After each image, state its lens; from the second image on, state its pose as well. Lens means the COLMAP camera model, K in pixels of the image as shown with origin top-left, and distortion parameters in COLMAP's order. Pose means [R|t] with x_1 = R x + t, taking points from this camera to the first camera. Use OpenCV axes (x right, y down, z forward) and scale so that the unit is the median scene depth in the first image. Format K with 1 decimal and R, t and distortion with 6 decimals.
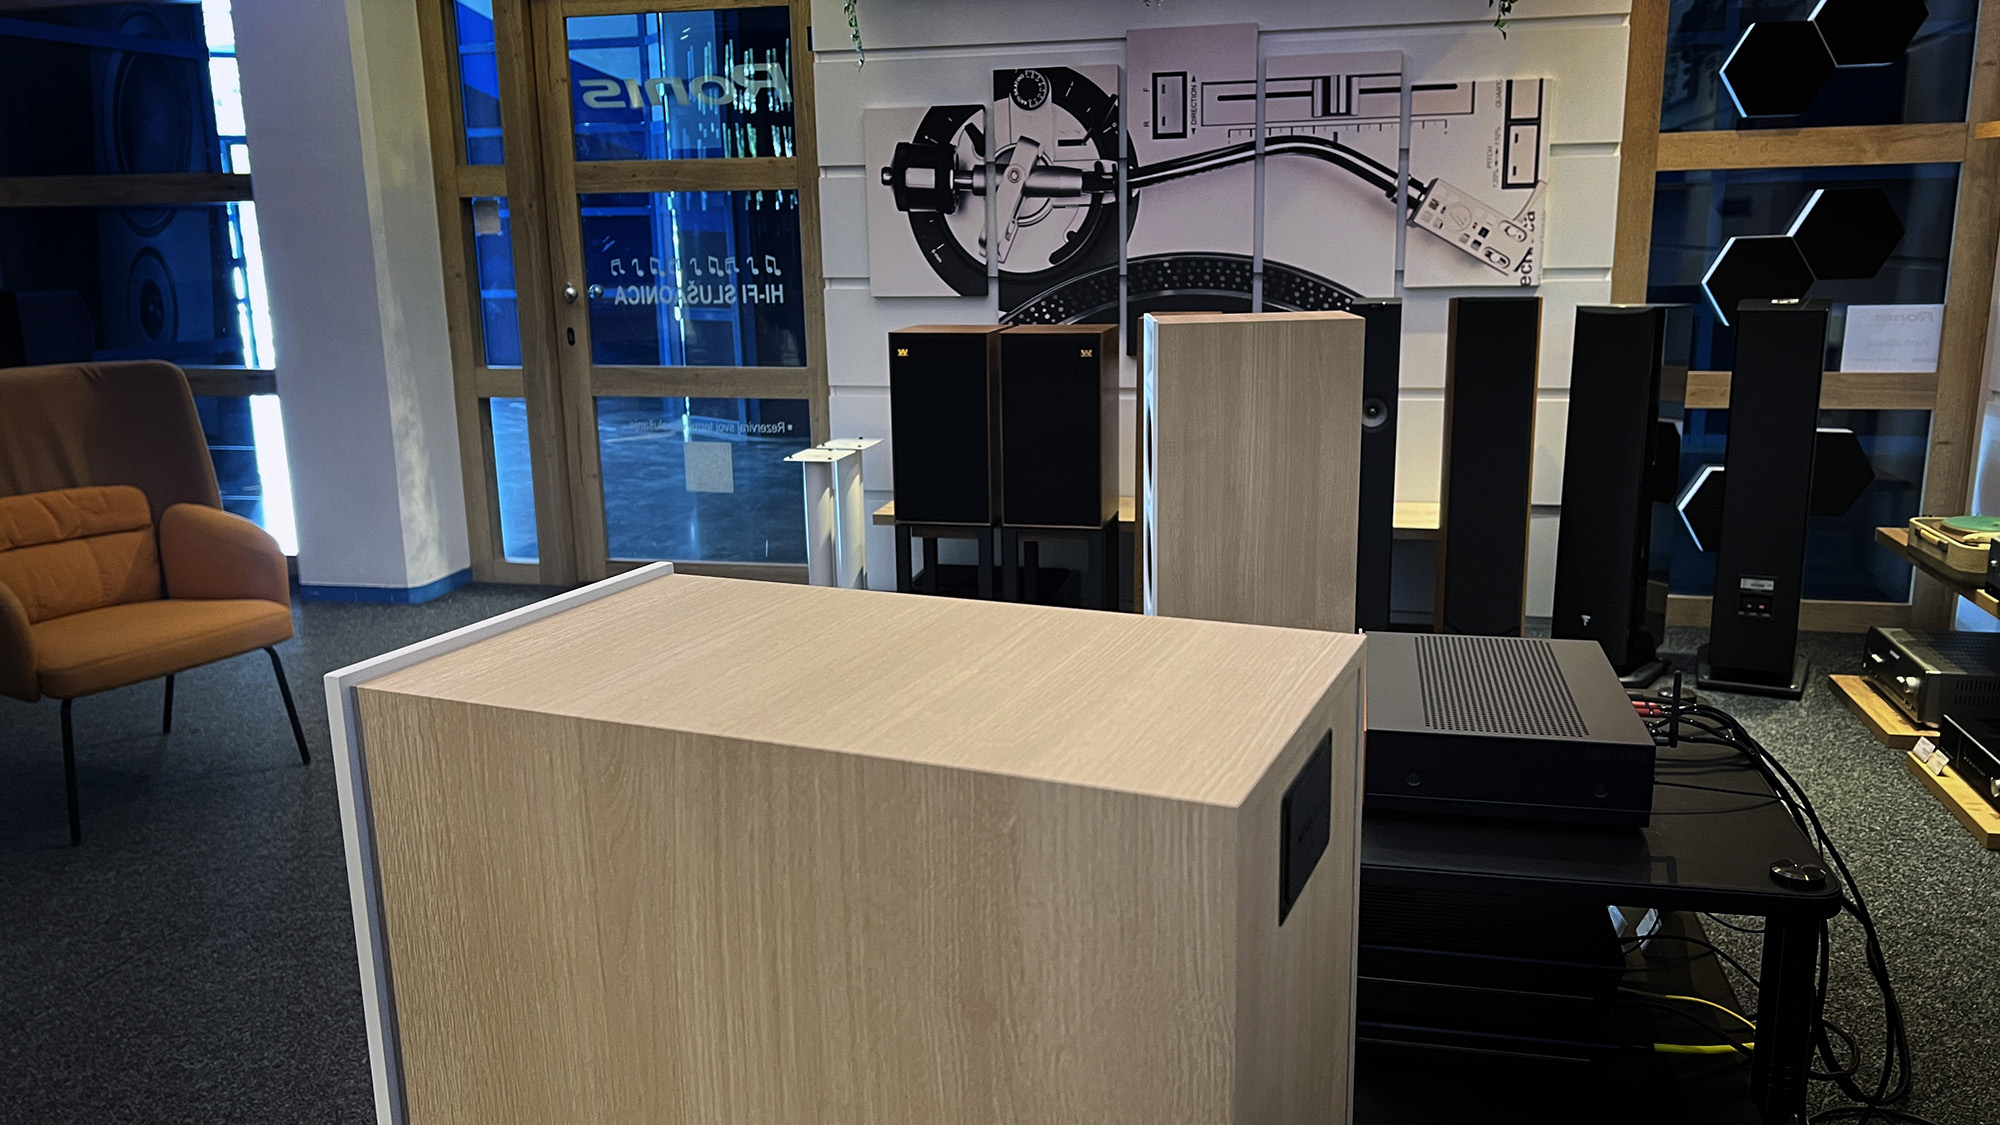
lens RADIAL K [[1514.1, 0, 1006.2], [0, 1514.1, 636.9], [0, 0, 1]] dist [-0.000247, -0.008009]
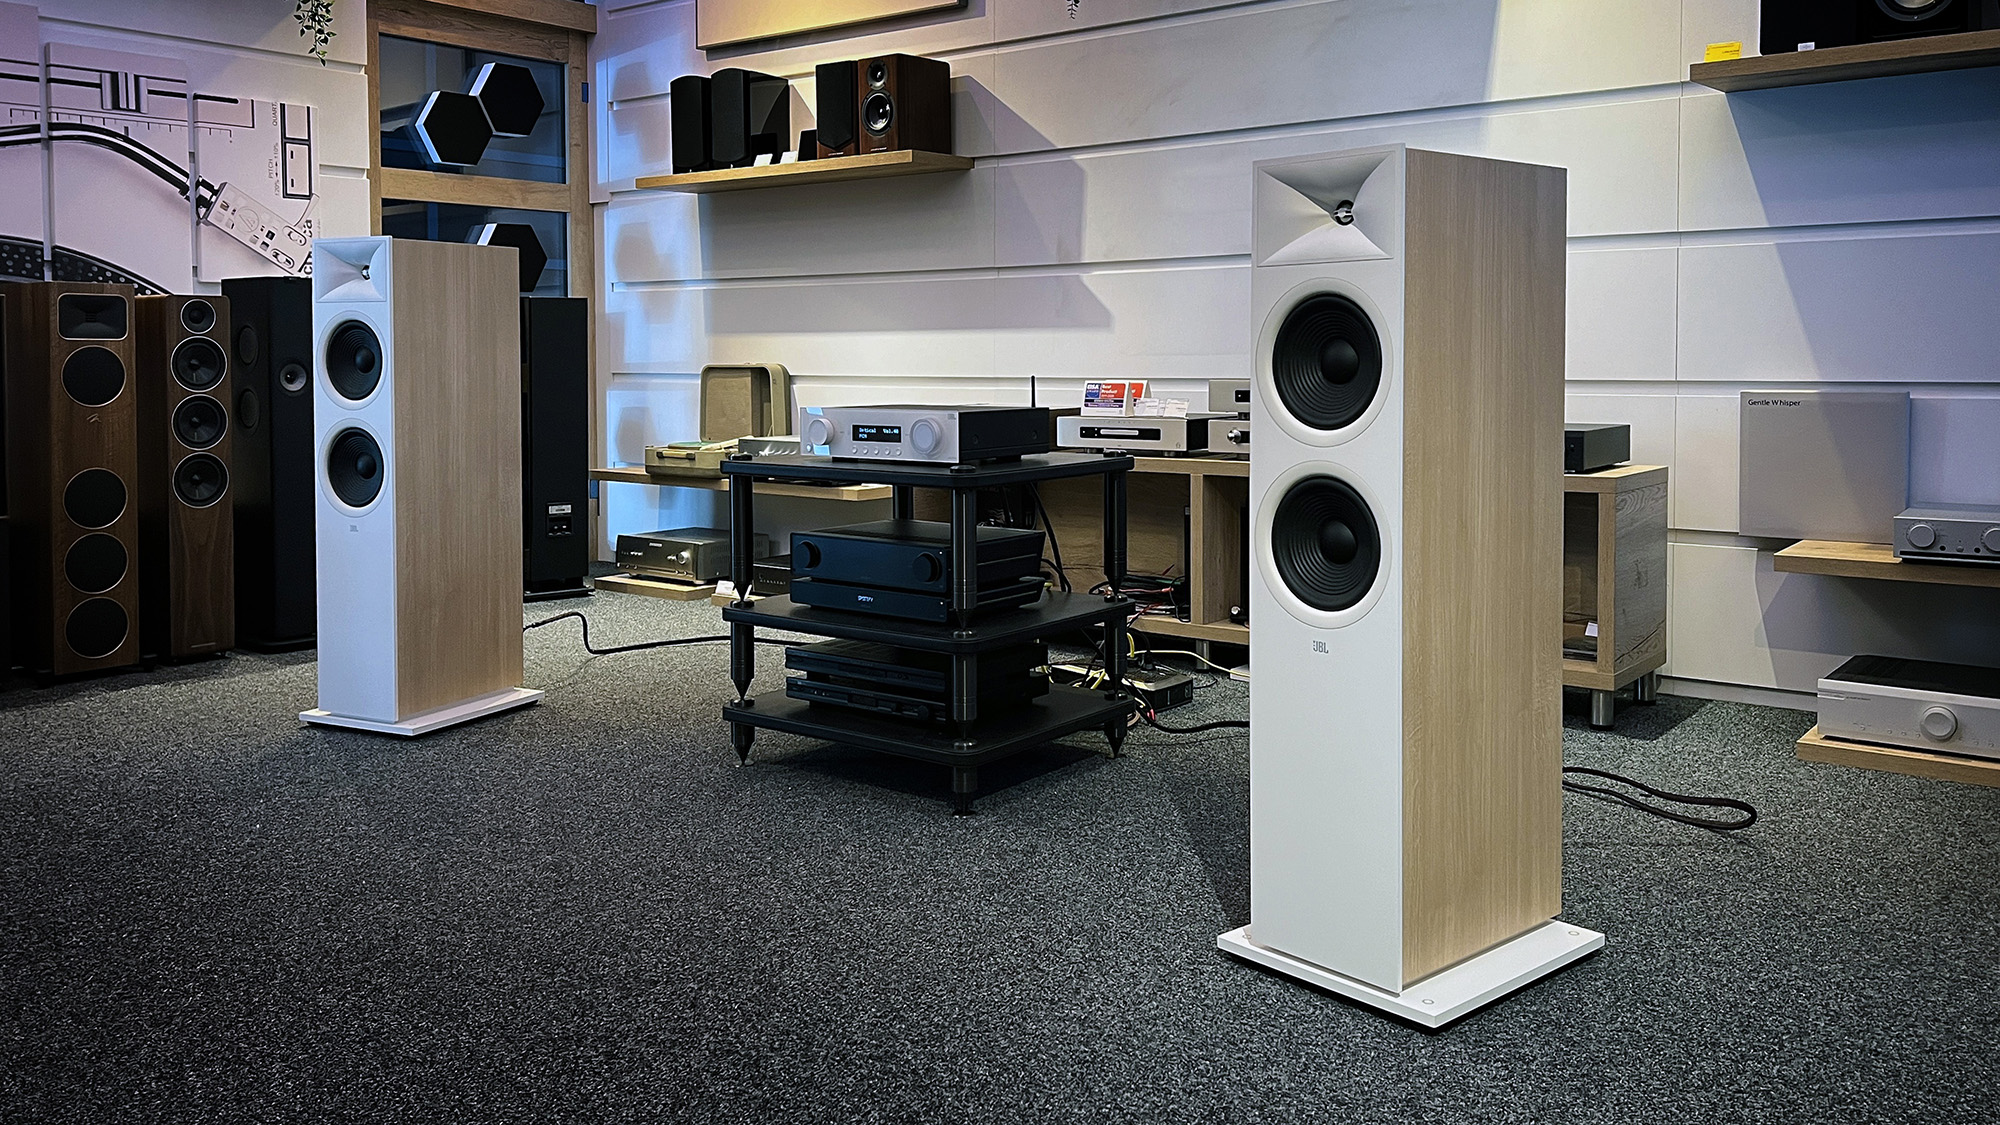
lens RADIAL K [[1582.7, 0, 1000.9], [0, 1582.7, 558.8], [0, 0, 1]] dist [0.003906, 0.002957]
pose [[0.423132, -0.096711, 0.900892, -0.527523], [0.230833, 0.972985, -0.003968, 0.091491], [-0.876171, 0.209635, 0.434026, 0.078492]]
